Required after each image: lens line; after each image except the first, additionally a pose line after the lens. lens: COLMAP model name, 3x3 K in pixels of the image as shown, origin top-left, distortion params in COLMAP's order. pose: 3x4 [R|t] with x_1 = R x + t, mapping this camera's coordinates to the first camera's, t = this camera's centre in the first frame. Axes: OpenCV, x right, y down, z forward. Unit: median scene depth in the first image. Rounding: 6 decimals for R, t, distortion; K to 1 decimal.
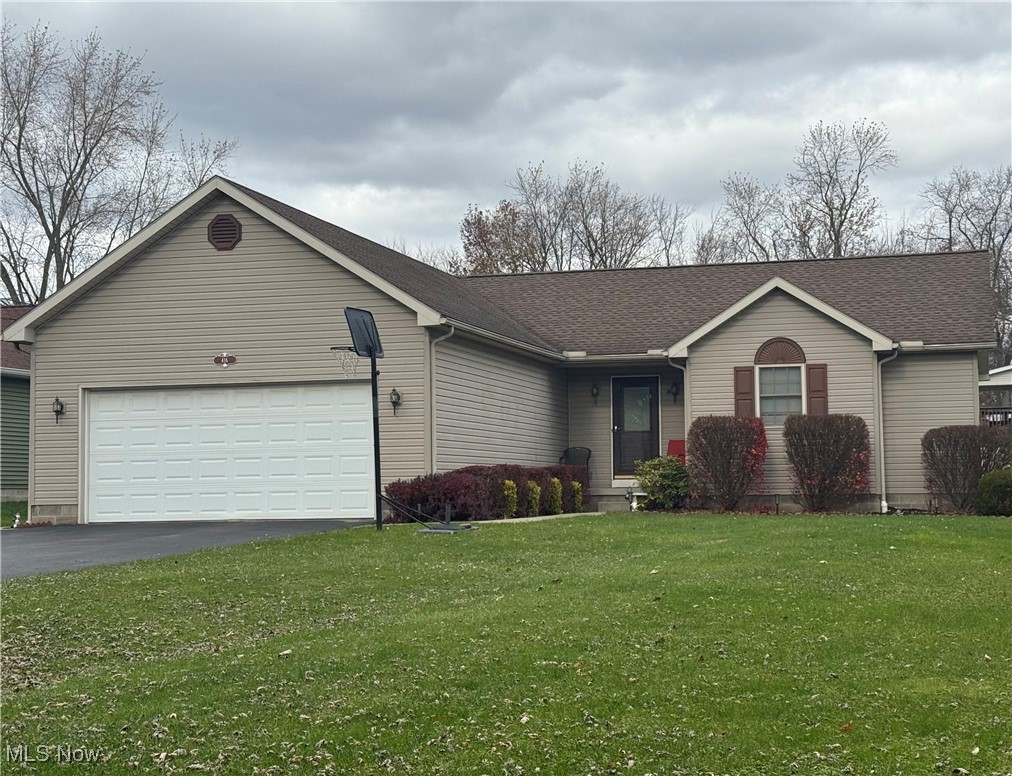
lens RADIAL K [[1609.7, 0, 508.9], [0, 1609.7, 385.2], [0, 0, 1]] dist [0.047256, 0.000000]
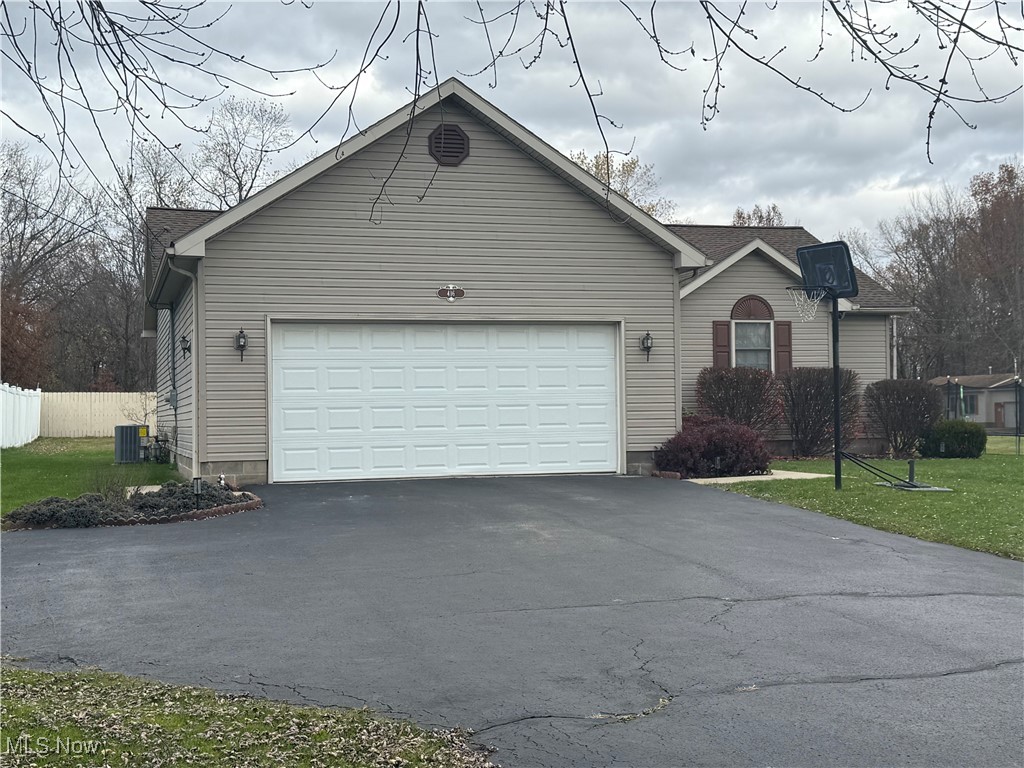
lens RADIAL K [[1382.9, 0, 510.8], [0, 1382.9, 387.3], [0, 0, 1]] dist [0.025097, 0.000000]
pose [[0.858009, 0.012892, 0.513474, -0.448495], [-0.031832, 0.999098, 0.028107, 0.011163], [-0.512648, -0.040461, 0.857645, 0.286758]]
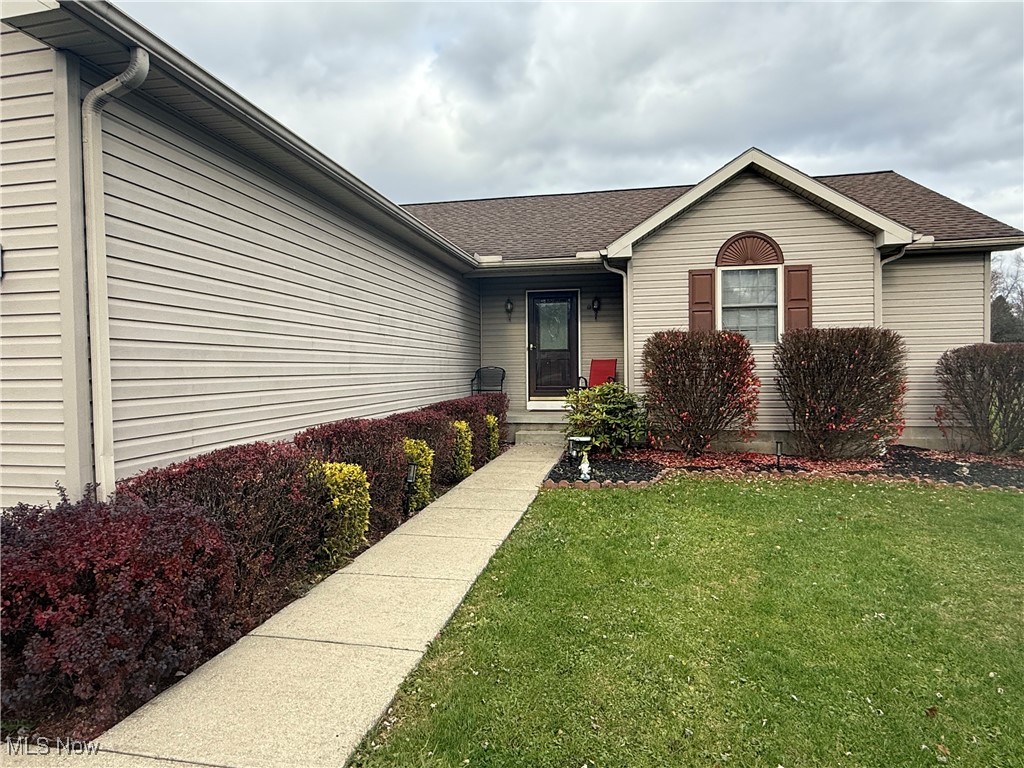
lens RADIAL K [[625.3, 0, 509.4], [0, 625.3, 381.5], [0, 0, 1]] dist [0.002274, 0.000040]
pose [[0.996413, -0.004117, 0.084521, 0.025252], [-0.003086, 0.996384, 0.084904, 0.017750], [-0.084565, -0.084860, 0.992798, 0.704299]]
